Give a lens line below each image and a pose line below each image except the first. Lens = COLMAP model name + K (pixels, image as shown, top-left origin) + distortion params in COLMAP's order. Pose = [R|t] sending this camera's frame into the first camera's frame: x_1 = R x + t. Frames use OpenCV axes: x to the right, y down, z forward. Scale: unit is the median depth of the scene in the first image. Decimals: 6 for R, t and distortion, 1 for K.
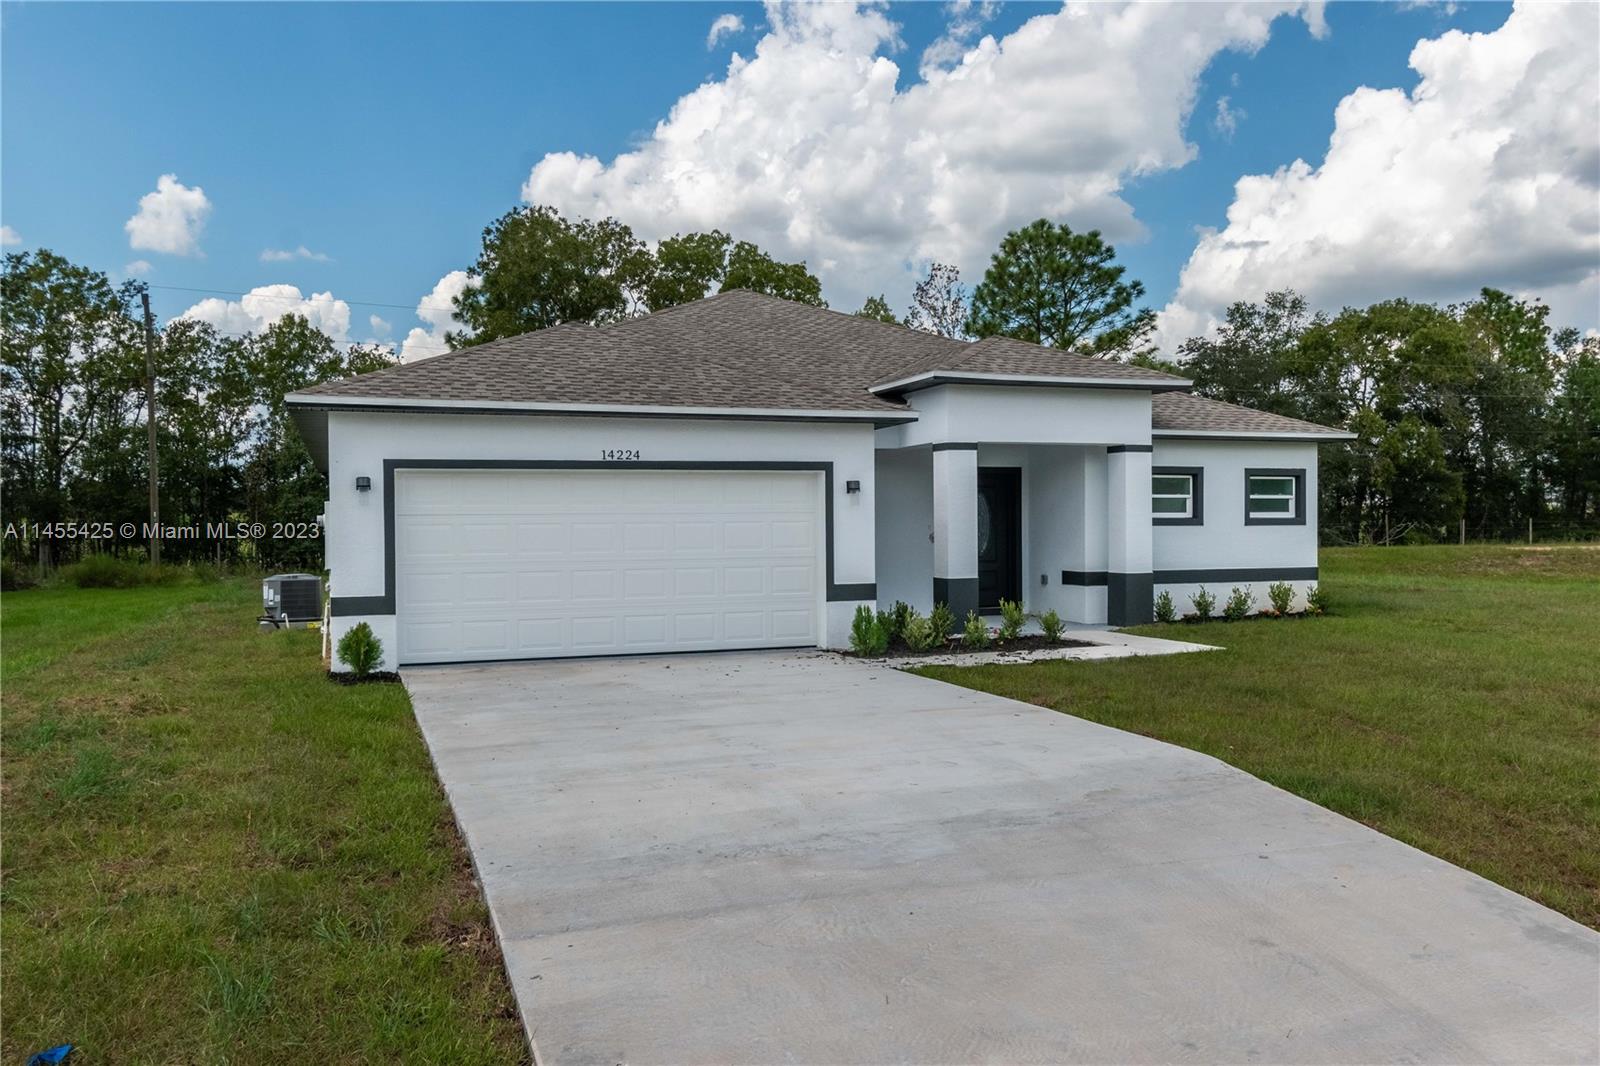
lens RADIAL K [[1247.3, 0, 810.6], [0, 1247.3, 535.8], [0, 0, 1]] dist [0.000968, -0.005524]
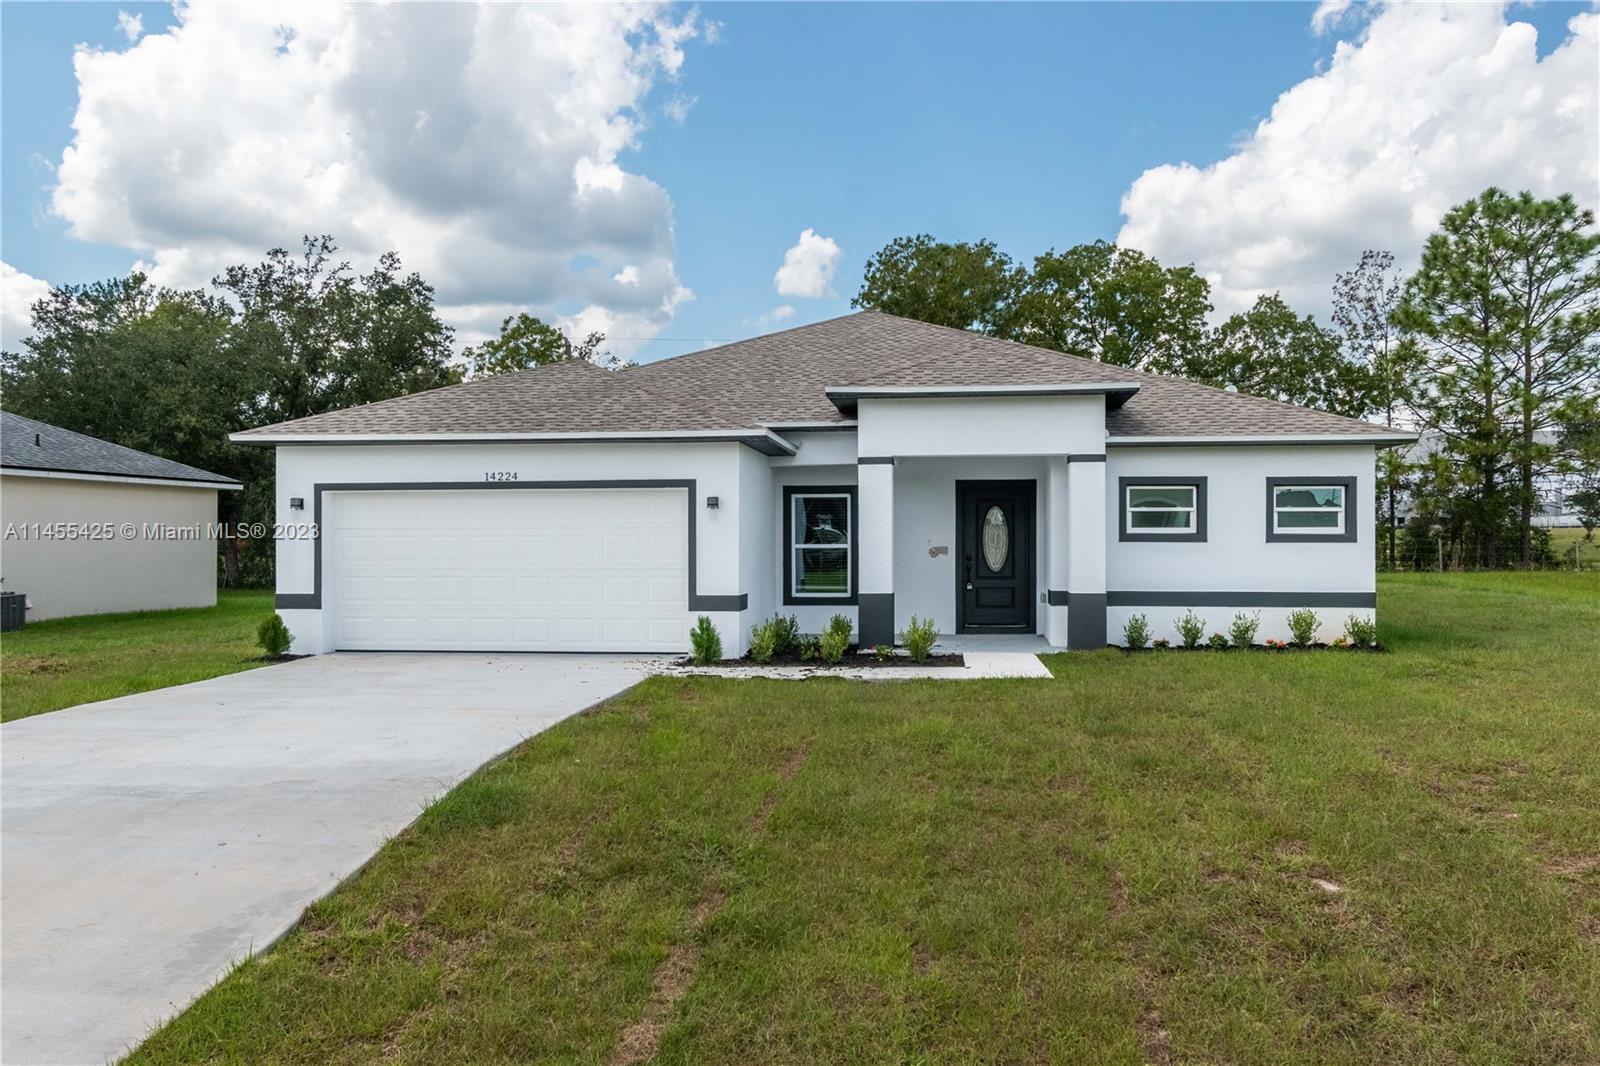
lens RADIAL K [[1247.3, 0, 810.6], [0, 1247.3, 535.8], [0, 0, 1]] dist [0.000968, -0.005524]
pose [[0.894081, 0.003383, -0.447893, 0.452407], [-0.009355, 0.999894, -0.011122, -0.000299], [0.447808, 0.014135, 0.894018, 0.079233]]
